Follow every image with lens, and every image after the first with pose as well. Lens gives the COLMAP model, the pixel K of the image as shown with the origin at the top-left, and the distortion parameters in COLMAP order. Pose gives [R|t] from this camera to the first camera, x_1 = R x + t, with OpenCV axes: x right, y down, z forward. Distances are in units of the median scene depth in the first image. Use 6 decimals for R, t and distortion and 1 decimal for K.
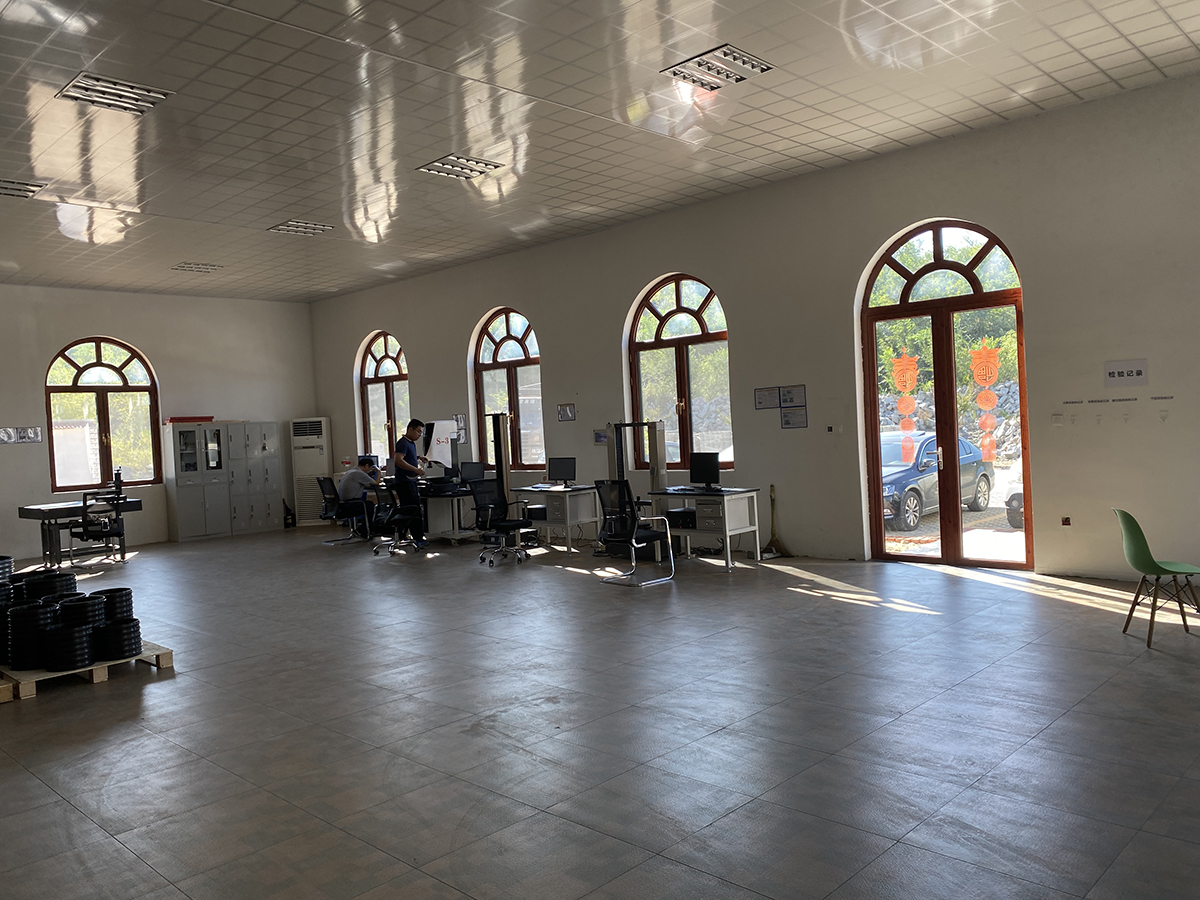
lens RADIAL K [[922.2, 0, 600.0], [0, 922.2, 450.0], [0, 0, 1]] dist [-0.039589, 0.093525]
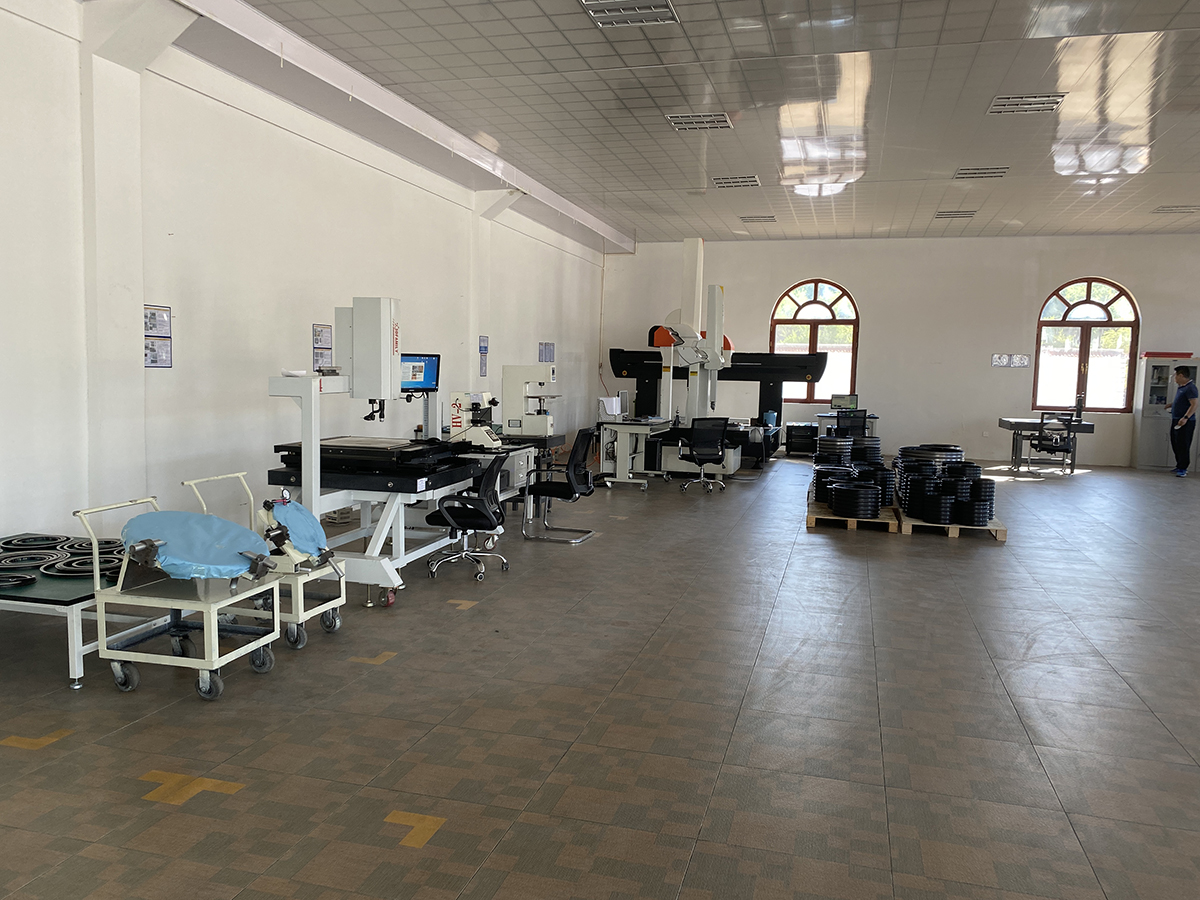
lens RADIAL K [[904.2, 0, 600.0], [0, 904.2, 450.0], [0, 0, 1]] dist [0.049069, -0.056803]
pose [[0.480132, 0.141858, -0.865650, 0.162818], [-0.073153, 0.989875, 0.121641, -0.005649], [0.874141, 0.004921, 0.485647, -0.067576]]
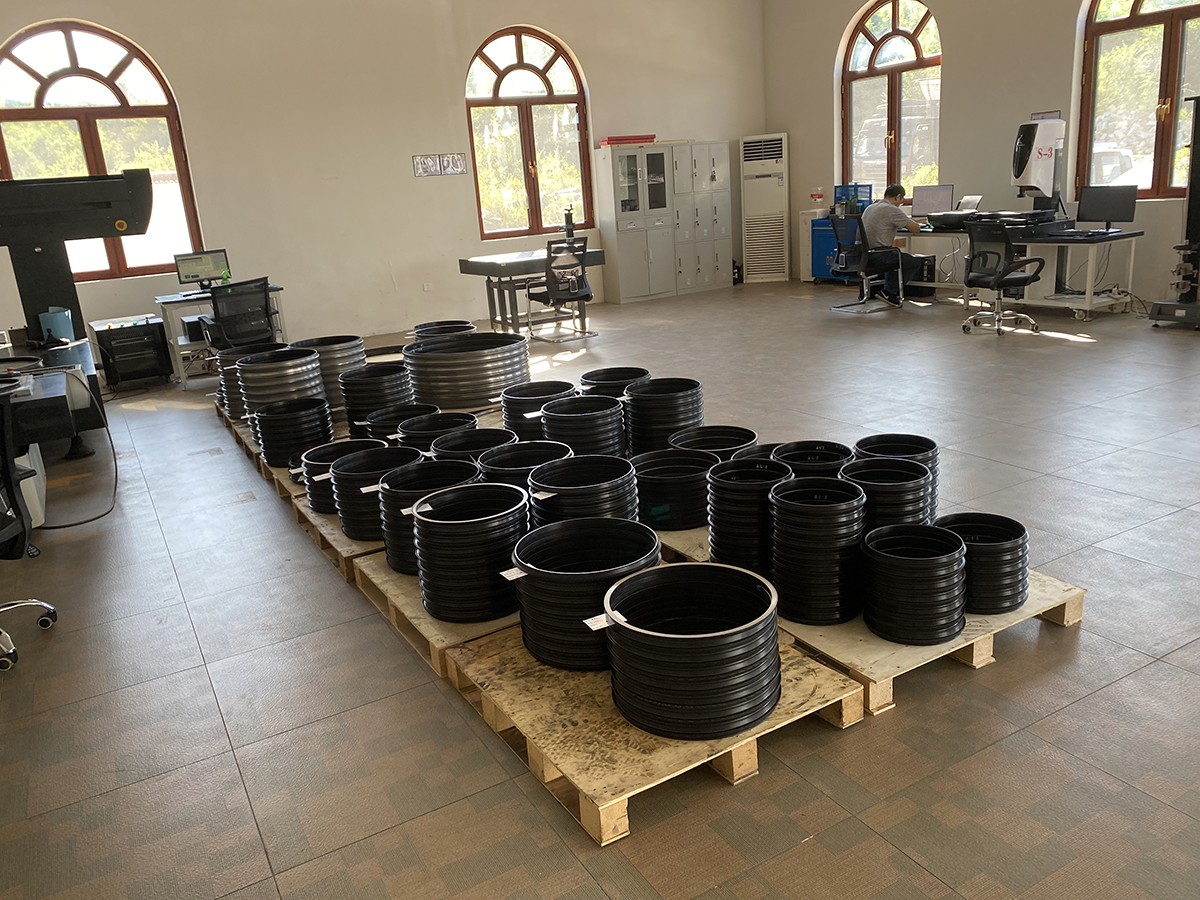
lens RADIAL K [[965.7, 0, 597.5], [0, 965.7, 432.3], [0, 0, 1]] dist [0.048532, -0.009284]
pose [[0.957998, 0.048939, -0.282568, -0.241772], [0.021065, 0.970660, 0.239531, 0.008487], [0.286000, -0.235423, 0.928860, 0.203608]]
